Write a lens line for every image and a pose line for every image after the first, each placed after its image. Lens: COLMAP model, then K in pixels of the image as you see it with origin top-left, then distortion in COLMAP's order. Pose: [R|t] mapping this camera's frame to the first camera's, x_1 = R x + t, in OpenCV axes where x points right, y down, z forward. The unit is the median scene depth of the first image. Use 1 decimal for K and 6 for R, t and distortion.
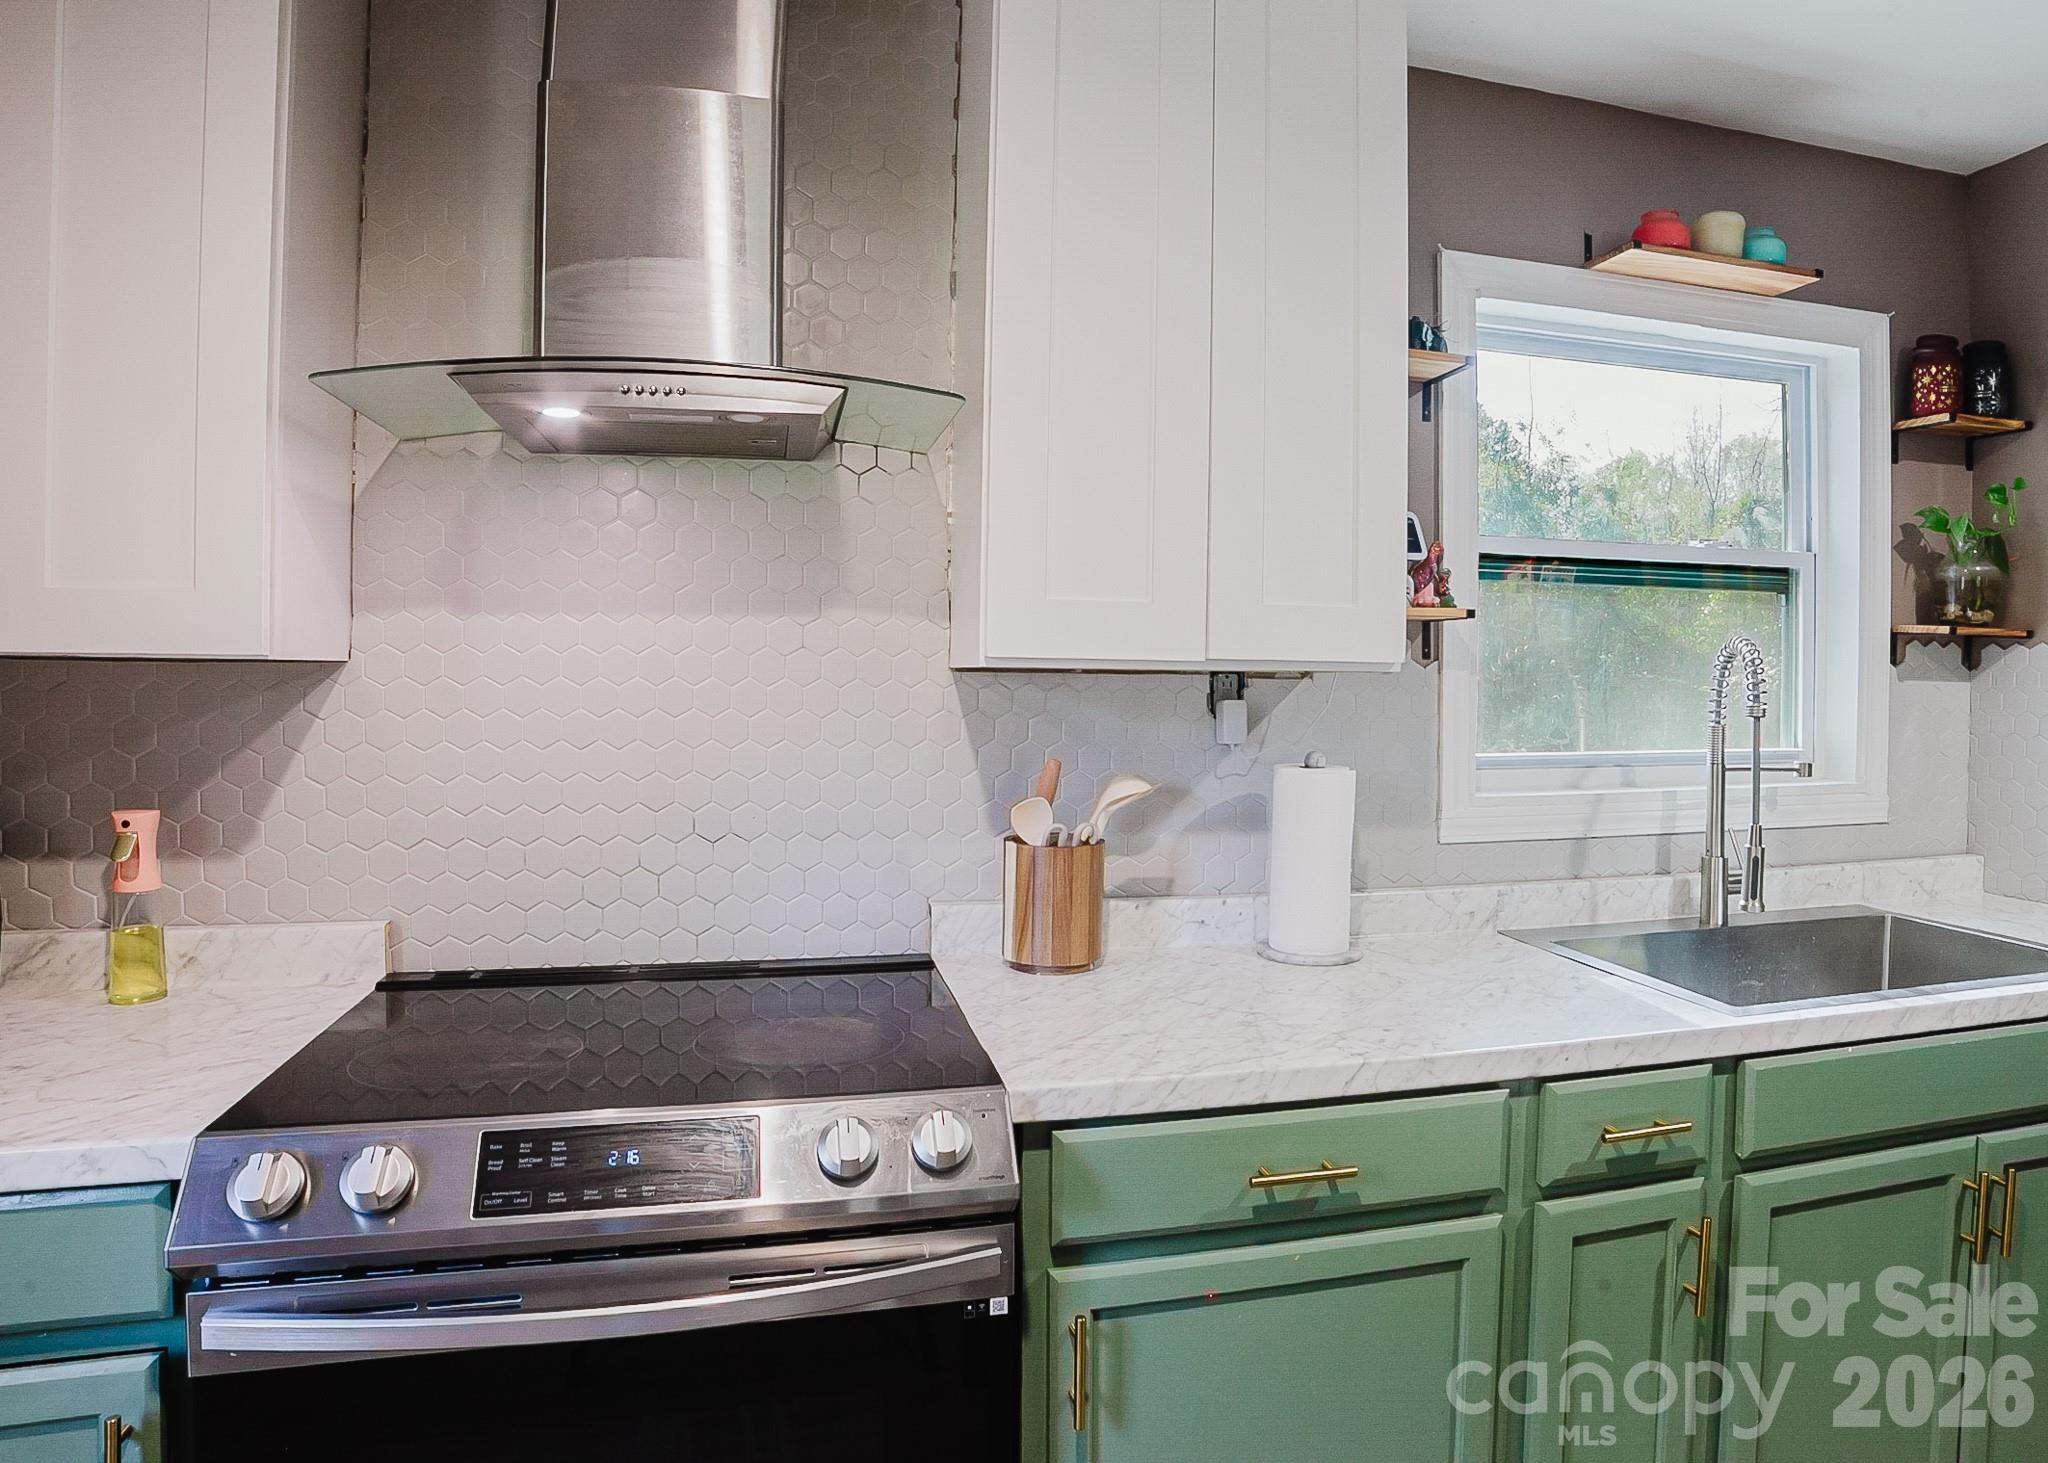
lens RADIAL K [[1246.8, 0, 1113.3], [0, 1246.8, 690.1], [0, 0, 1]] dist [-0.111963, 0.042708]
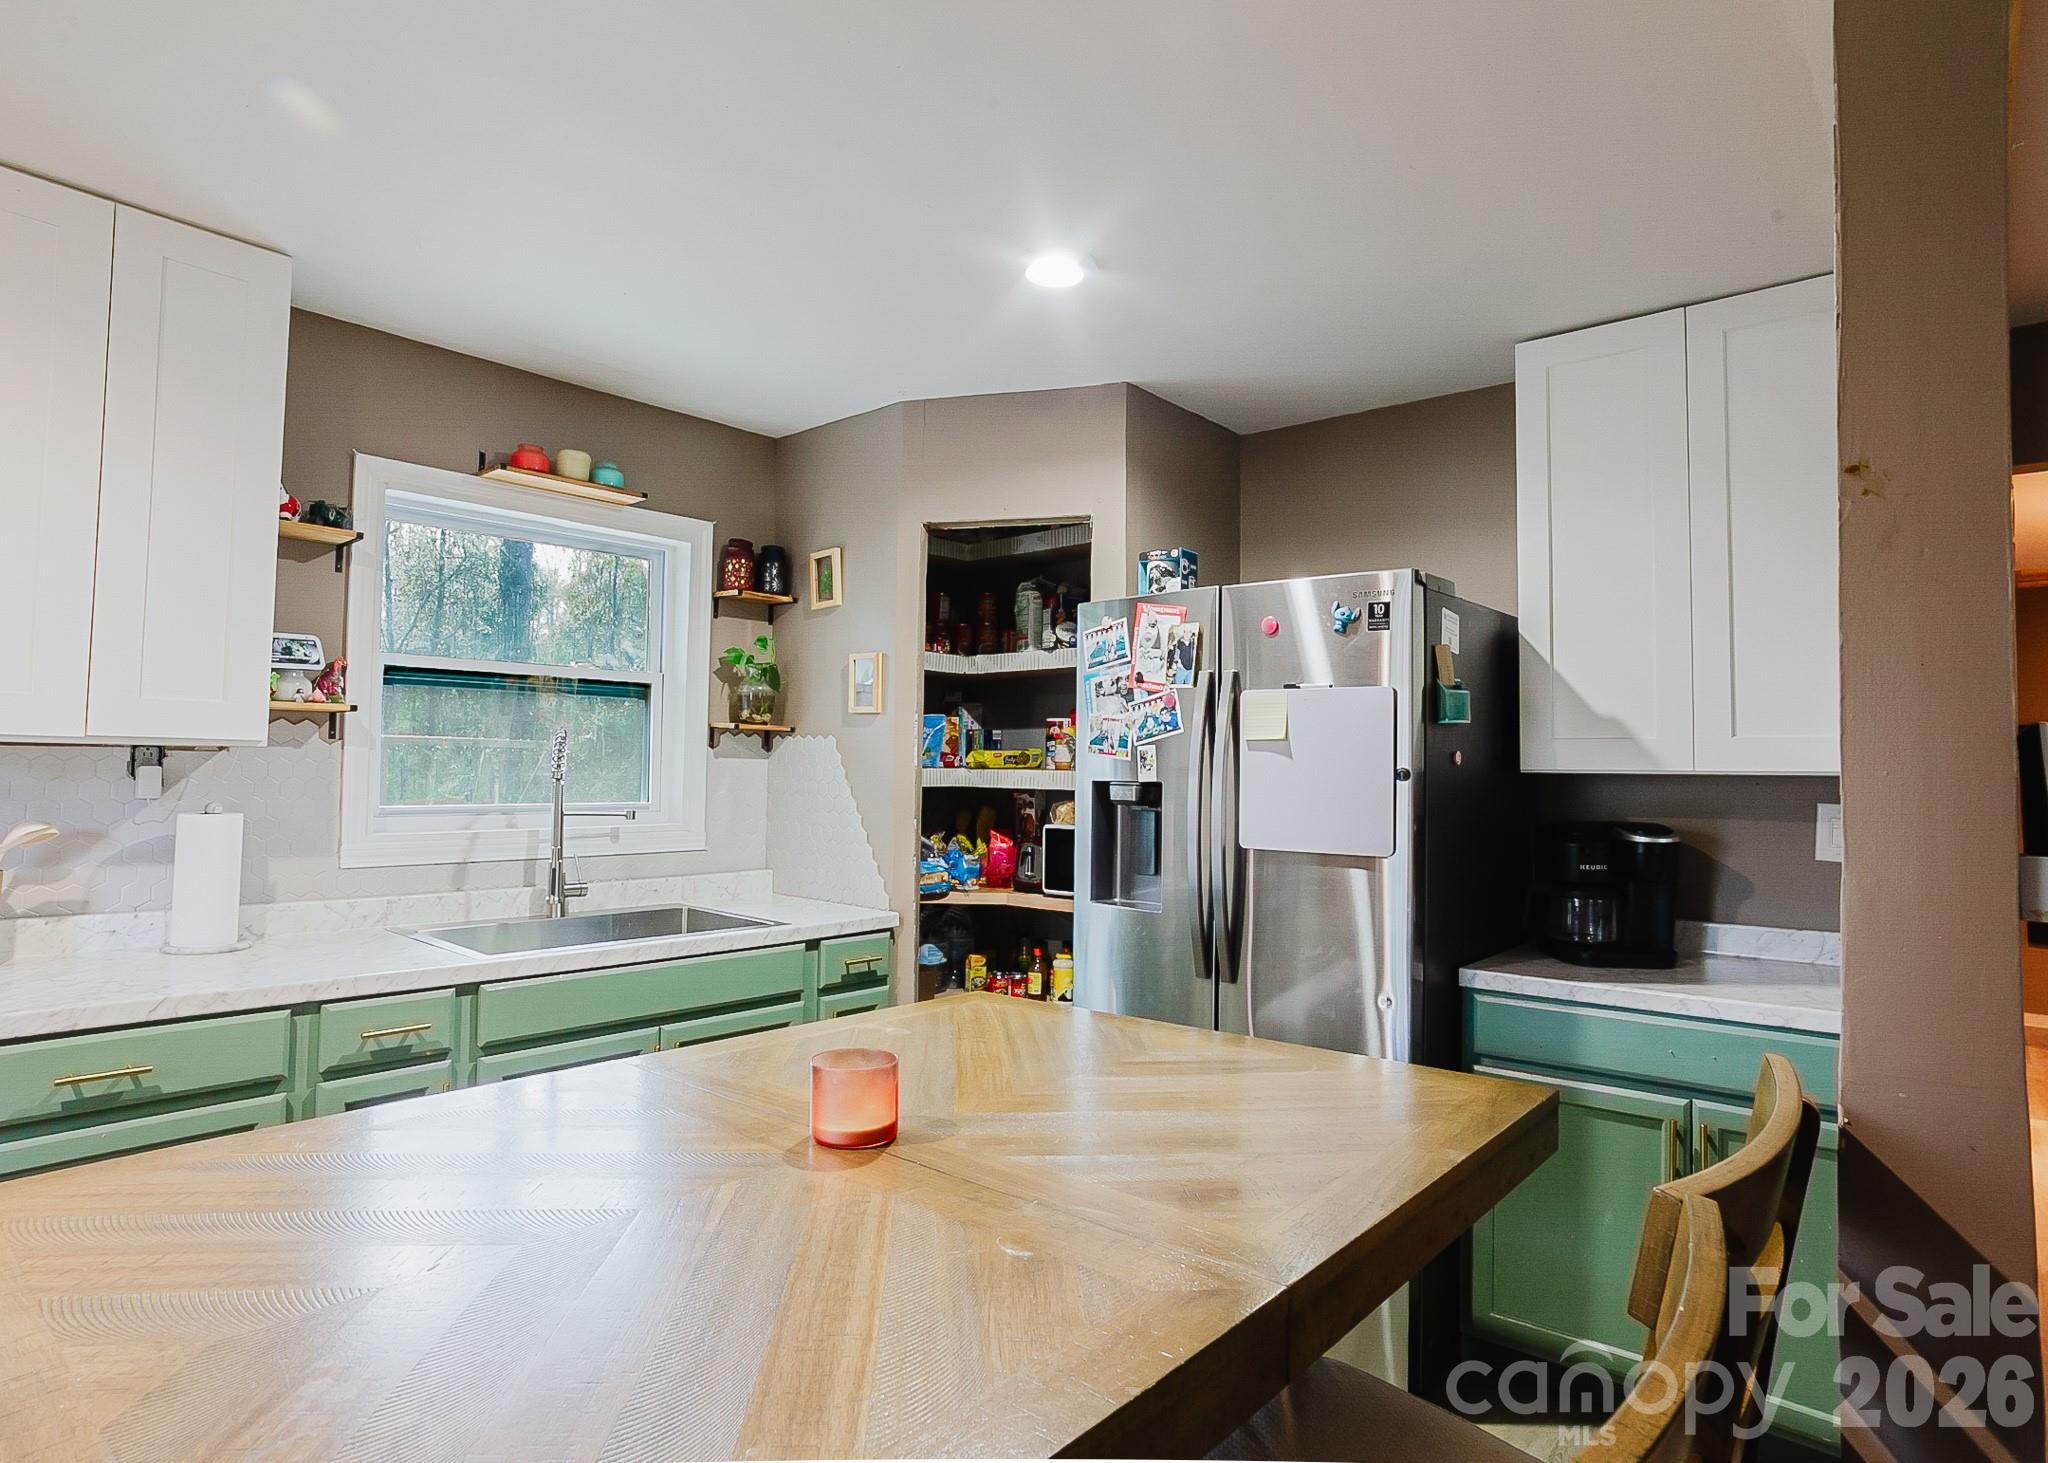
lens RADIAL K [[1116.2, 0, 1024.0], [0, 1116.2, 731.5], [0, 0, 1]] dist [-0.079868, 0.050553]
pose [[0.838682, 0.021806, 0.544184, 0.257118], [-0.002677, 0.999351, -0.035919, 0.010154], [-0.544615, 0.028668, 0.838196, -0.524510]]
